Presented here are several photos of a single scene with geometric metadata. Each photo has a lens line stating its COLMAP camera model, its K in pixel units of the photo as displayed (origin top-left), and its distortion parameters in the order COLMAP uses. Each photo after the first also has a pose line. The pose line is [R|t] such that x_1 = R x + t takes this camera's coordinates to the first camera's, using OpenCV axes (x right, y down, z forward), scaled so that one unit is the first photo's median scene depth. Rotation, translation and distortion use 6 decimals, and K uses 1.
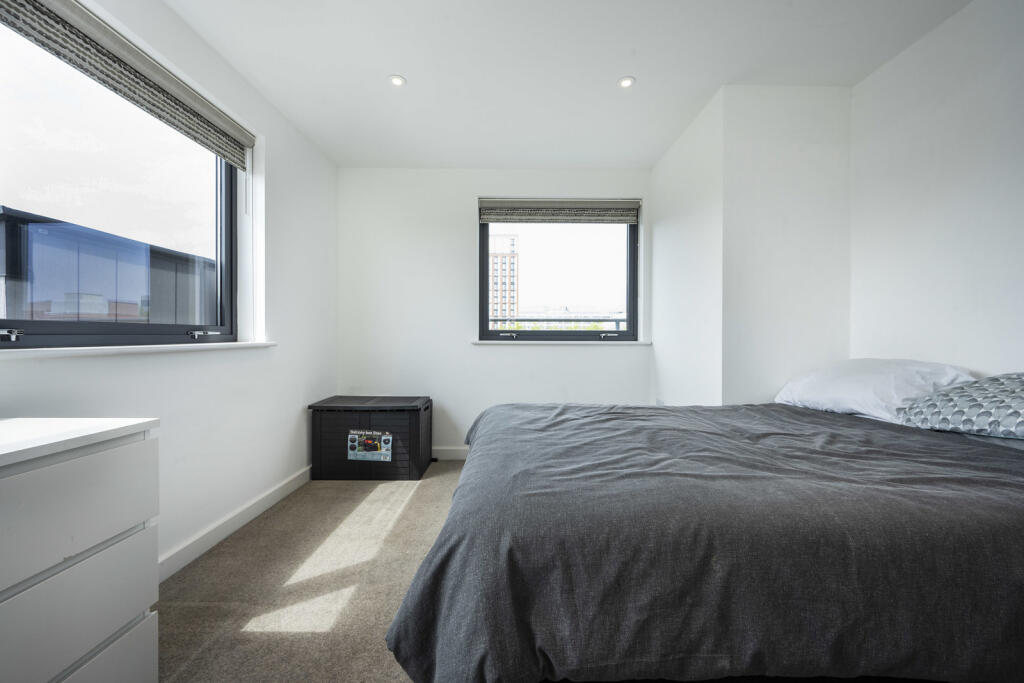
lens RADIAL K [[404.7, 0, 510.7], [0, 404.7, 338.5], [0, 0, 1]] dist [0.002551, 0.000064]
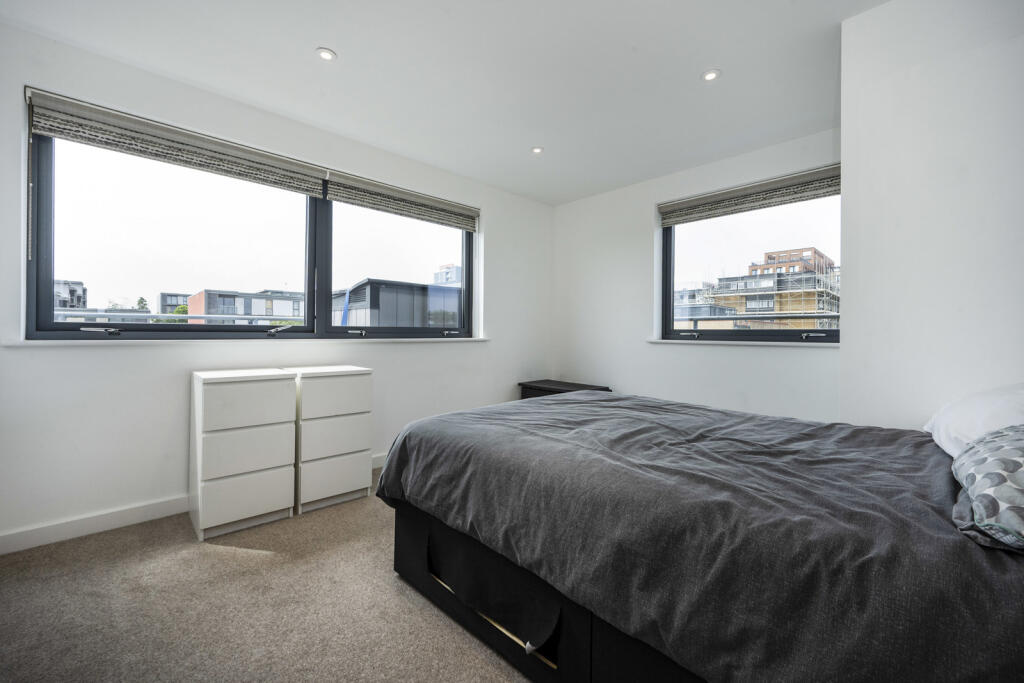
lens RADIAL K [[404.7, 0, 510.7], [0, 404.7, 338.5], [0, 0, 1]] dist [0.002551, 0.000064]
pose [[0.689787, 0.010485, -0.723936, 0.626698], [-0.011279, 0.999929, 0.003735, 0.003663], [0.723924, 0.005589, 0.689857, -0.011875]]
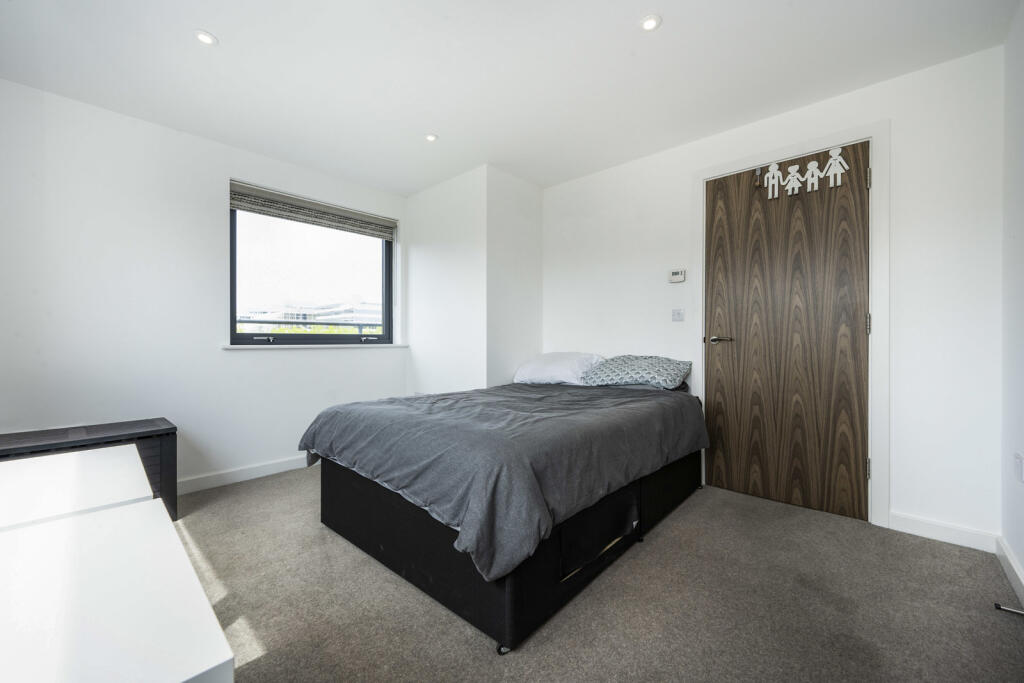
lens RADIAL K [[408.6, 0, 512.0], [0, 408.6, 341.5], [0, 0, 1]] dist [0.000030, -0.000036]
pose [[0.683543, -0.006439, 0.729882, -0.446764], [0.006653, 0.999975, 0.002591, -0.001480], [-0.729880, 0.003085, 0.683568, -0.044705]]
